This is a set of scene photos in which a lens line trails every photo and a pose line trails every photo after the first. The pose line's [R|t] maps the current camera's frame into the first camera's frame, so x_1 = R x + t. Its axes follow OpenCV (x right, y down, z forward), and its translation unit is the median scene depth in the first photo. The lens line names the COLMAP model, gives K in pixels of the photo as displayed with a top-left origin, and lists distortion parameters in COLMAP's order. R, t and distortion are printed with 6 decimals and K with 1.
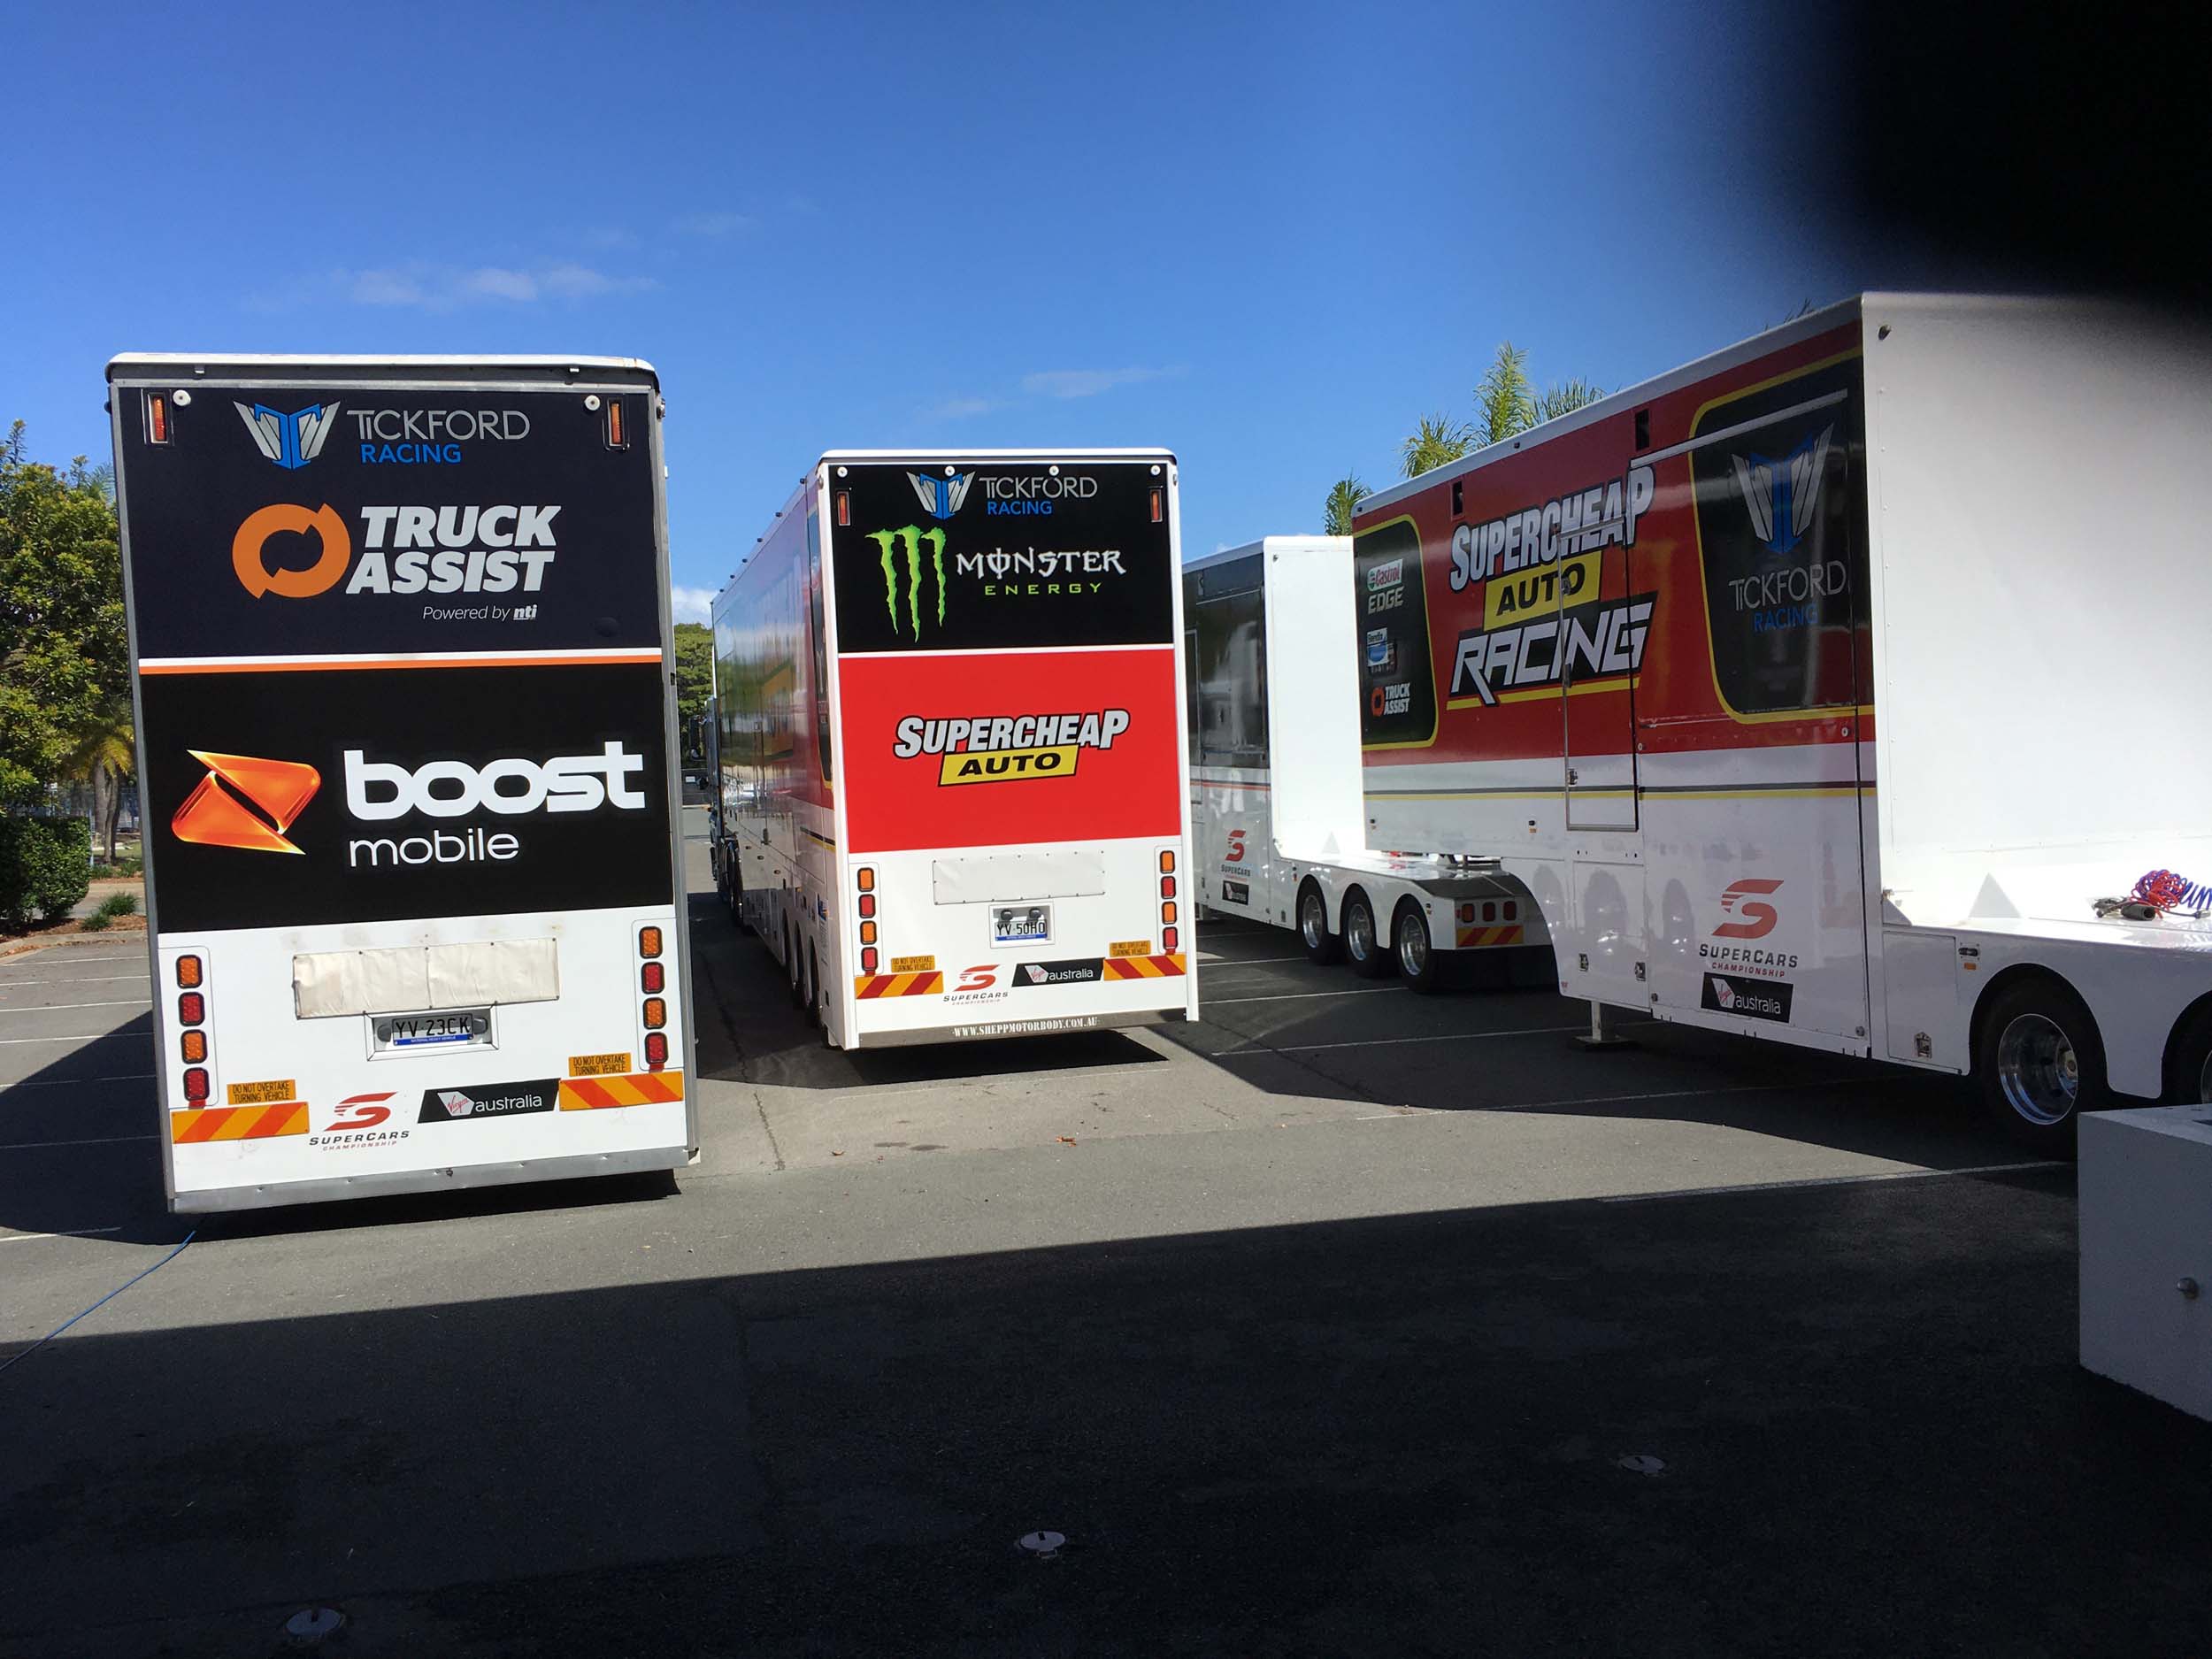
lens RADIAL K [[1904.2, 0, 1101.3], [0, 1904.2, 849.5], [0, 0, 1]] dist [0.069983, -0.103487]
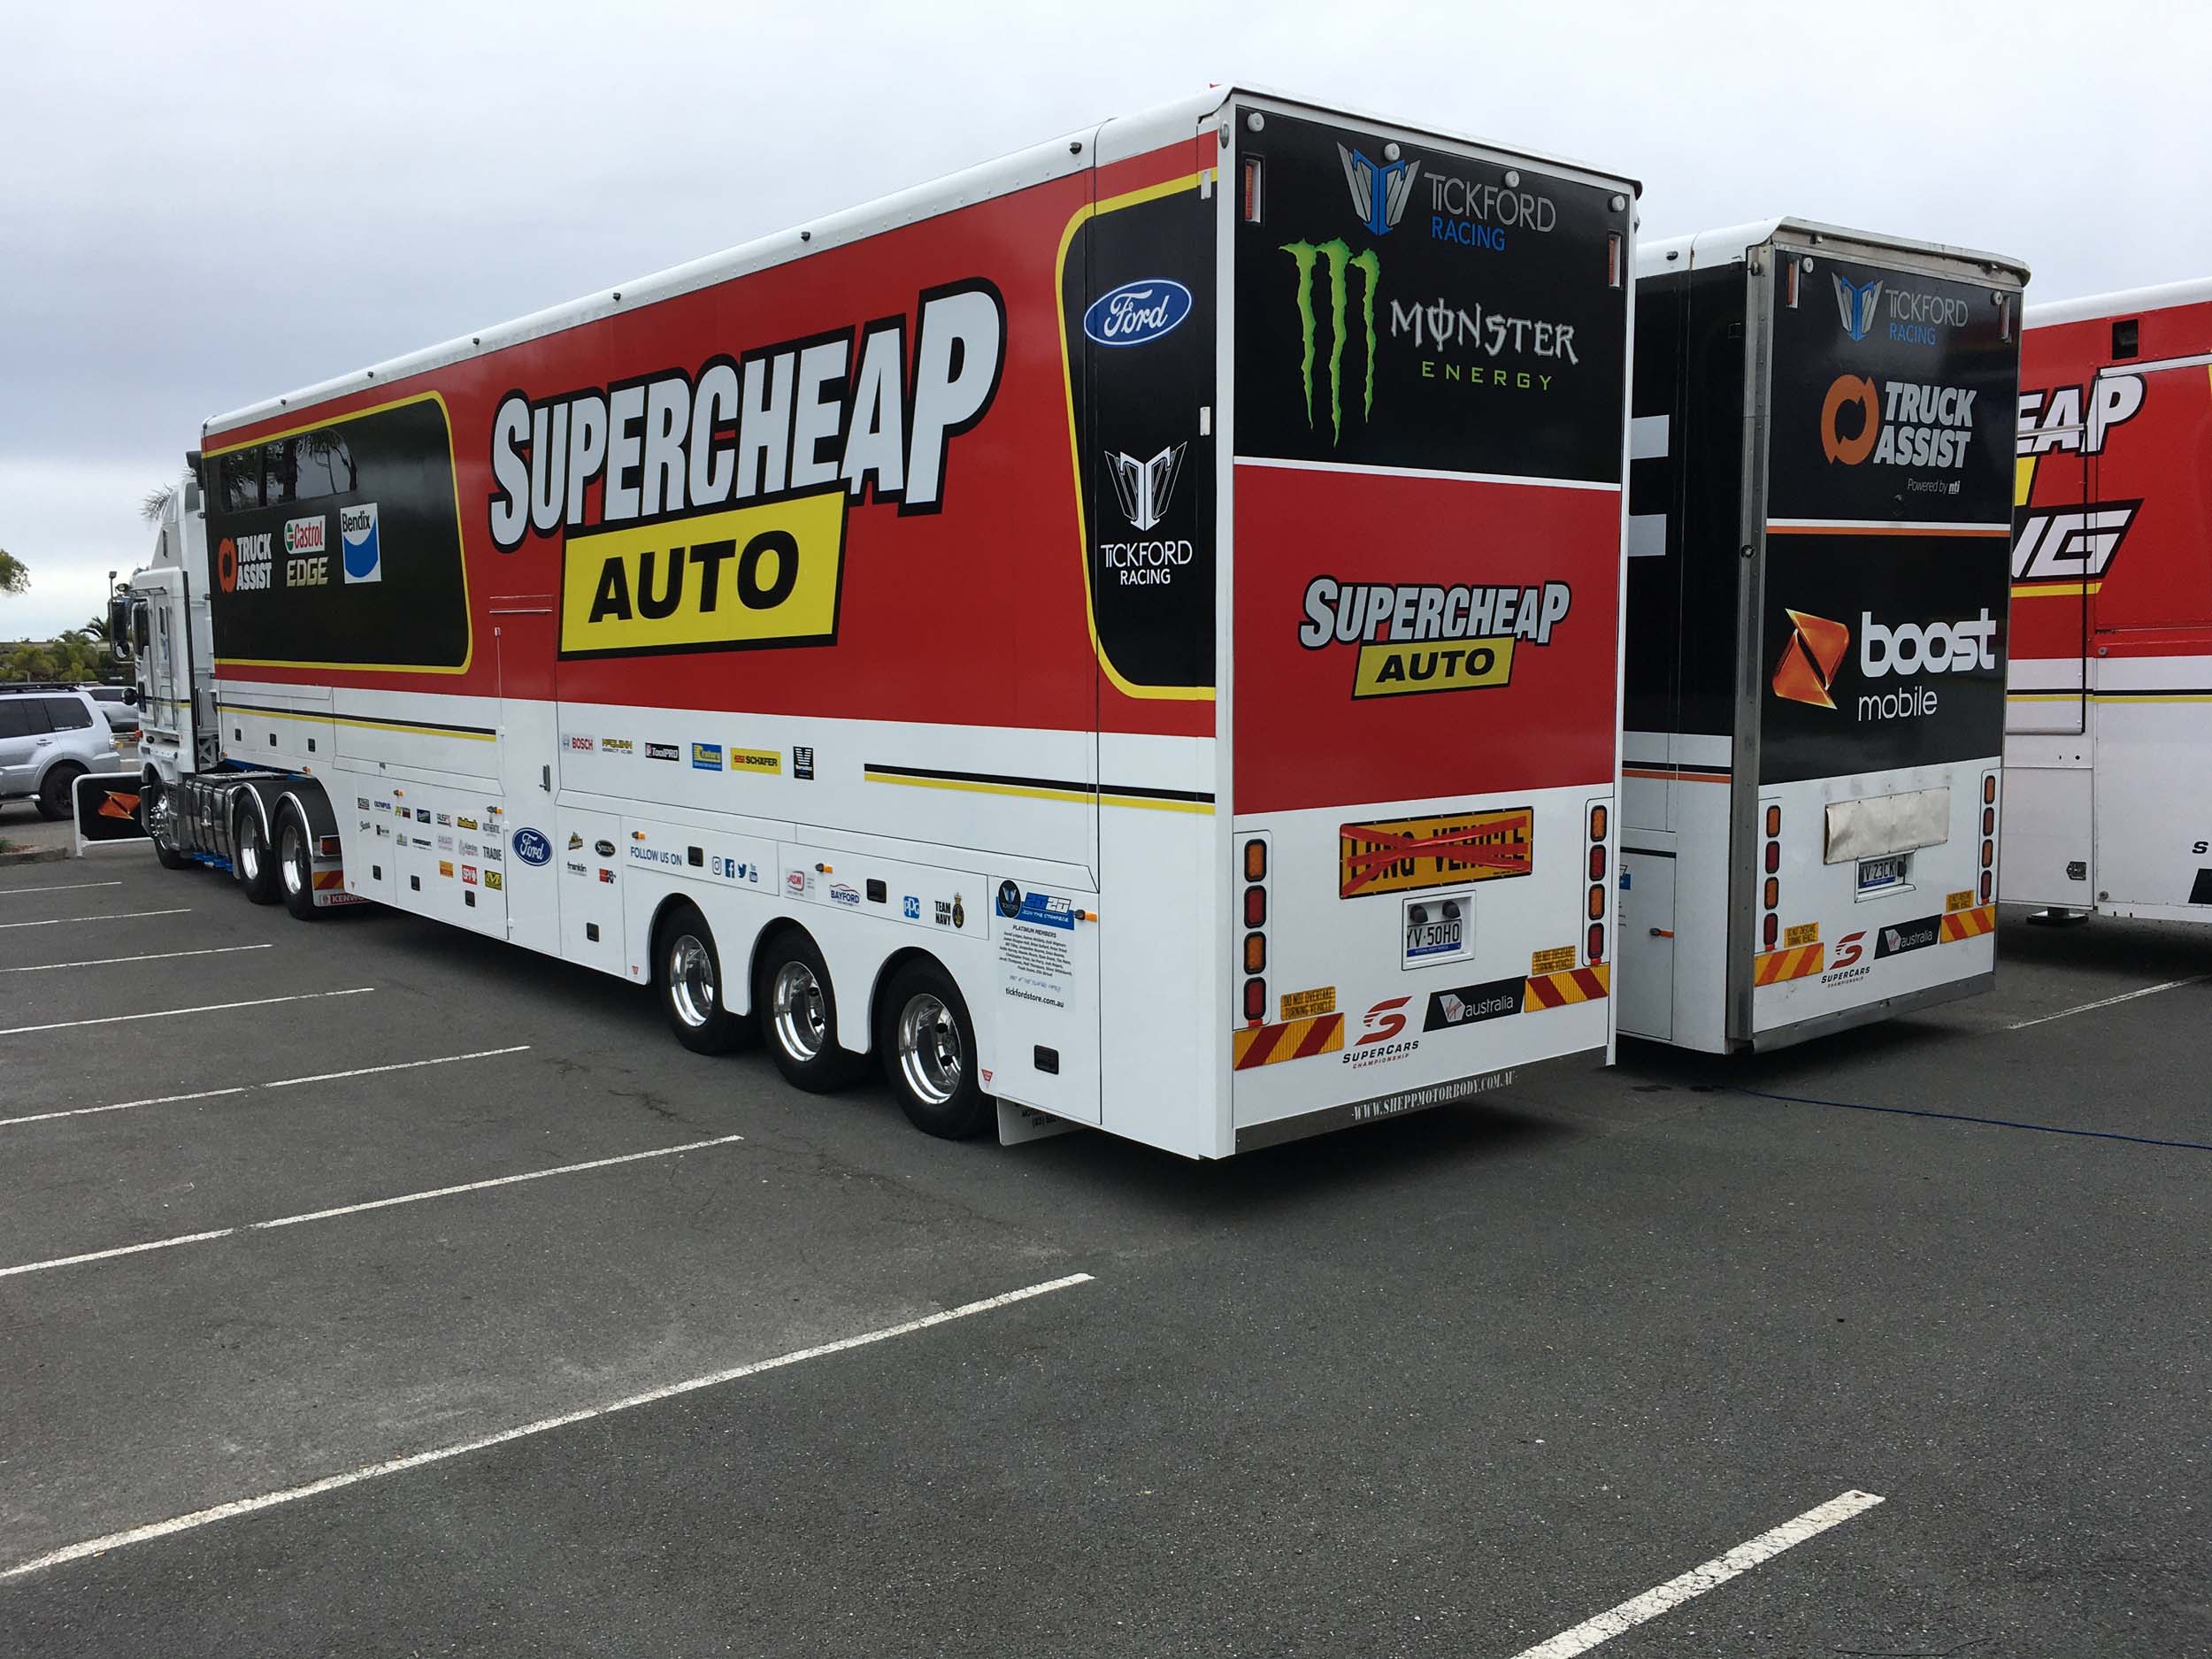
lens RADIAL K [[1904.2, 0, 1040.5], [0, 1904.2, 822.6], [0, 0, 1]] dist [0.069983, -0.103487]
pose [[0.915121, -0.022113, 0.402572, -1.229364], [0.003427, 0.998885, 0.047077, 0.013165], [-0.403164, -0.041702, 0.914177, 0.203875]]
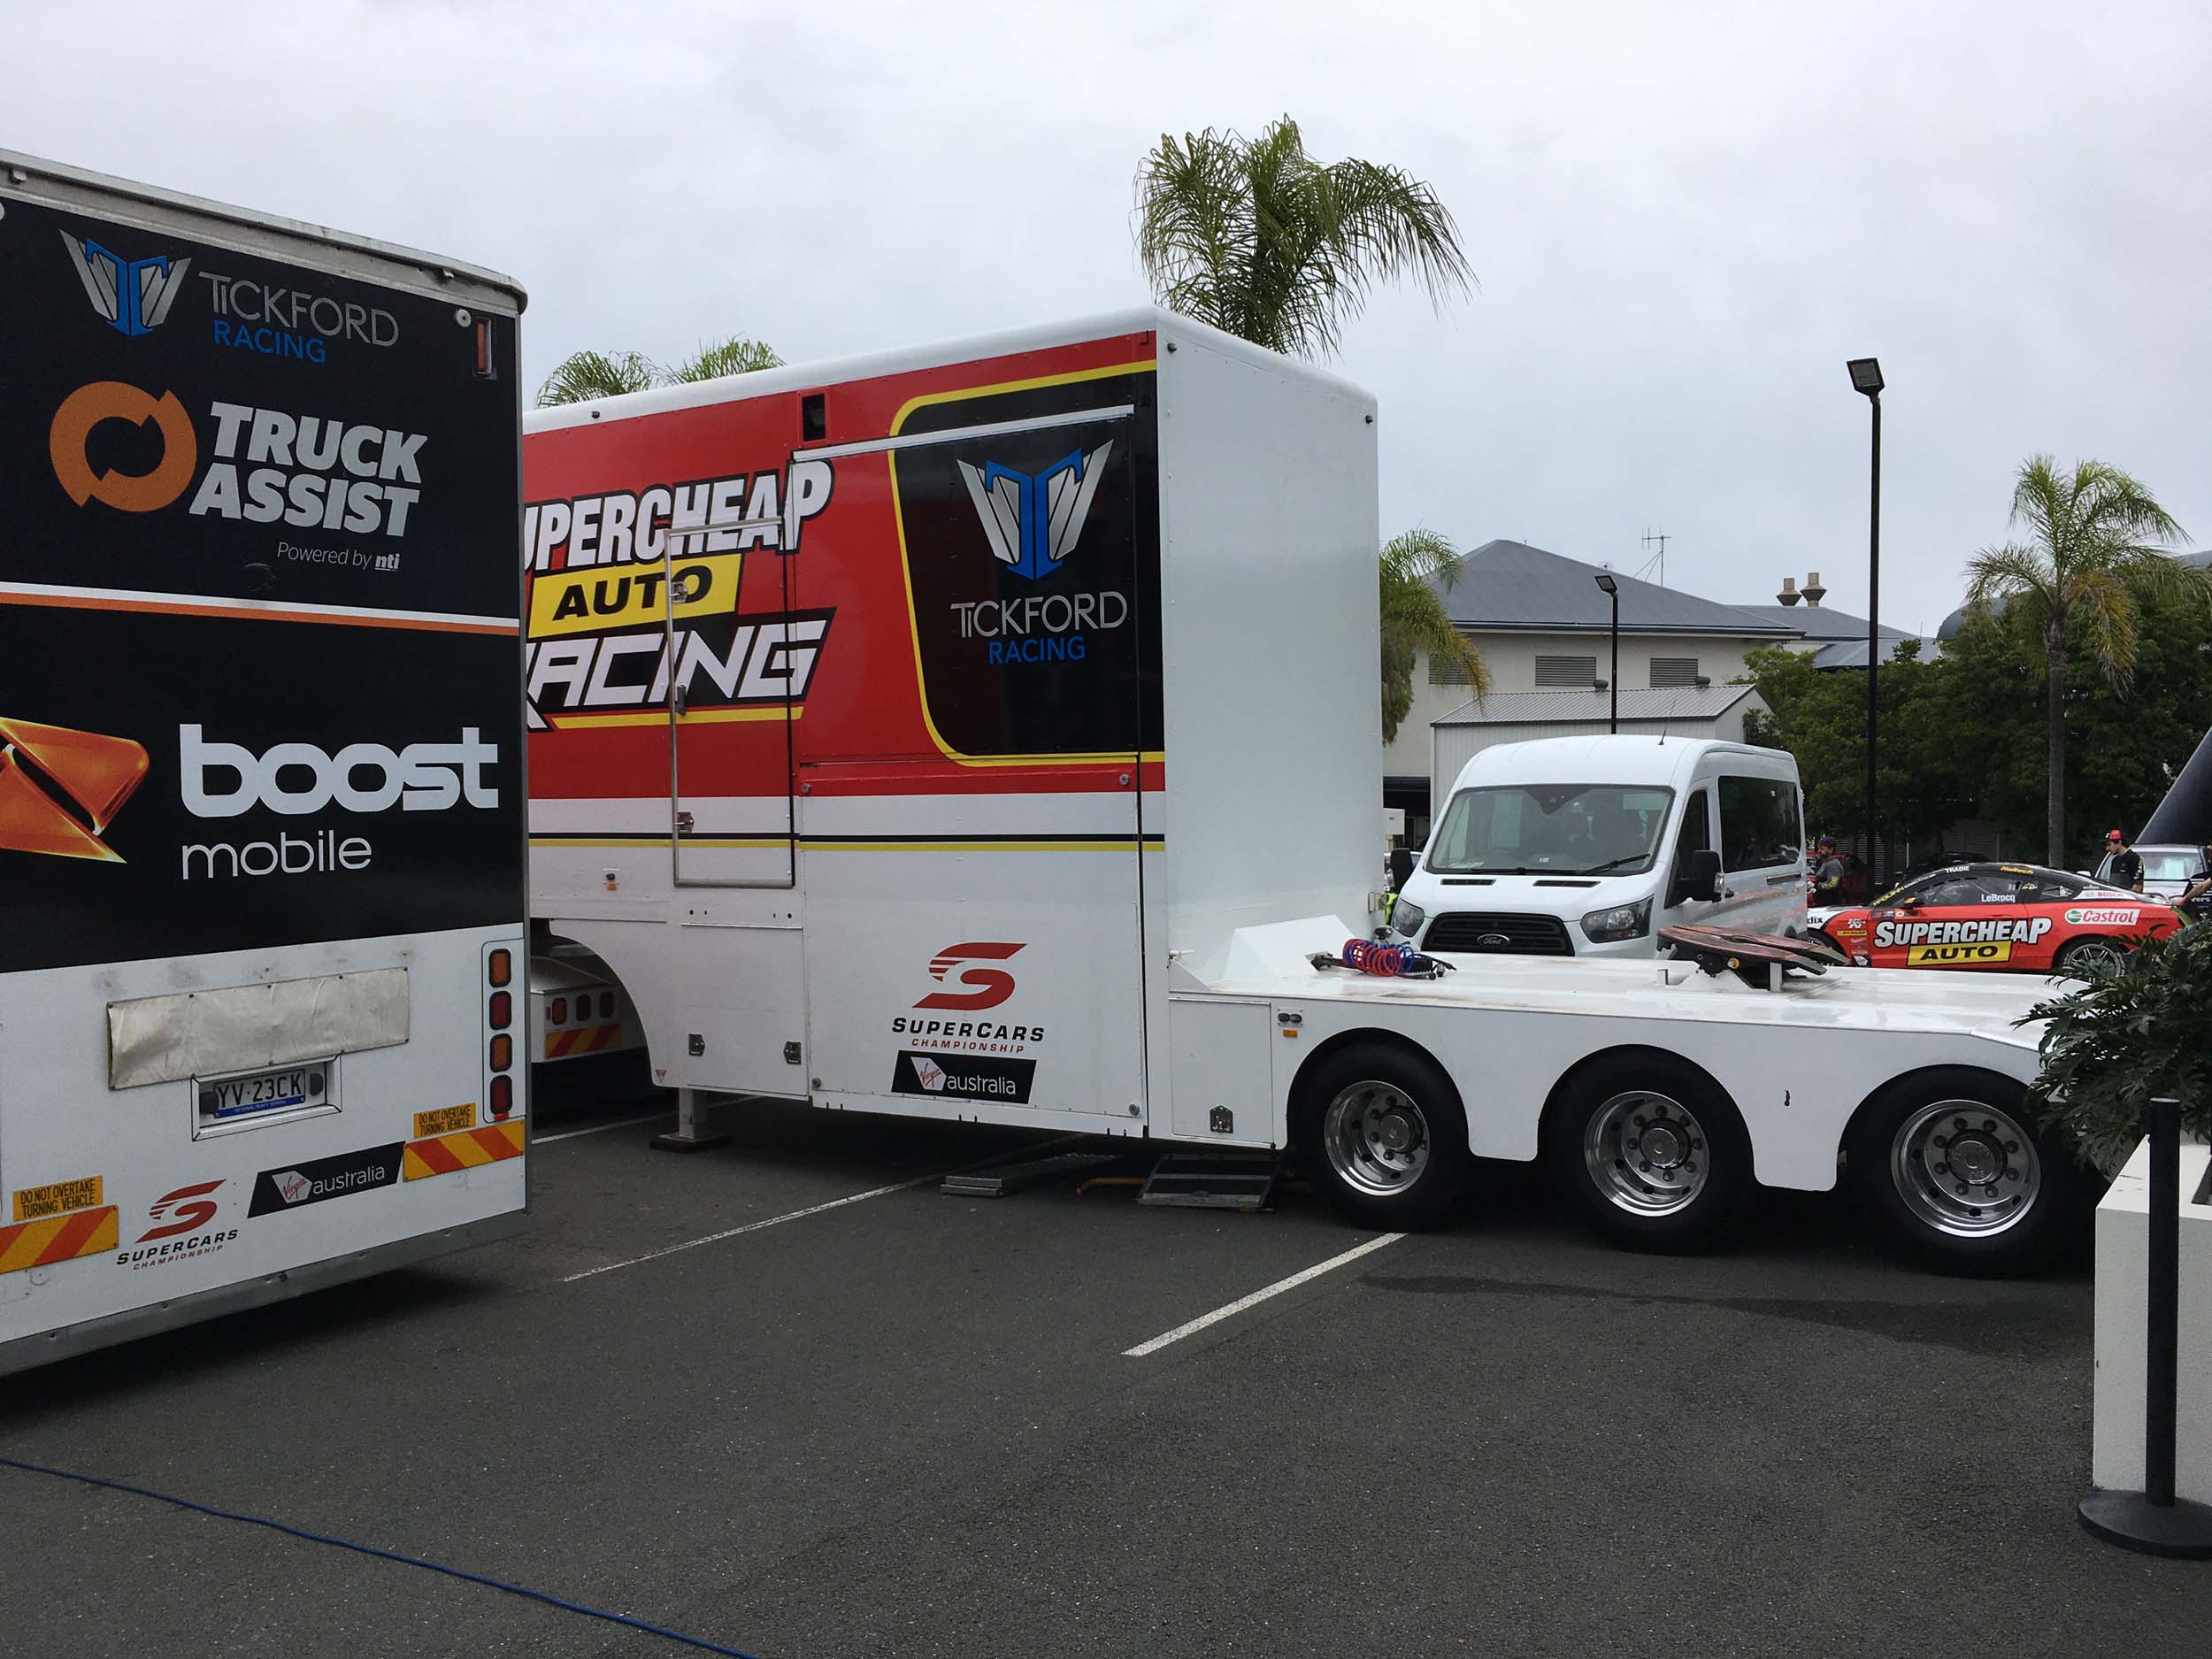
lens RADIAL K [[1904.2, 0, 1109.9], [0, 1904.2, 834.4], [0, 0, 1]] dist [0.069983, -0.103487]
pose [[0.731130, 0.007835, 0.682193, -0.632396], [0.004289, 0.999861, -0.016081, 0.004712], [-0.682225, 0.014683, 0.730995, 0.209311]]
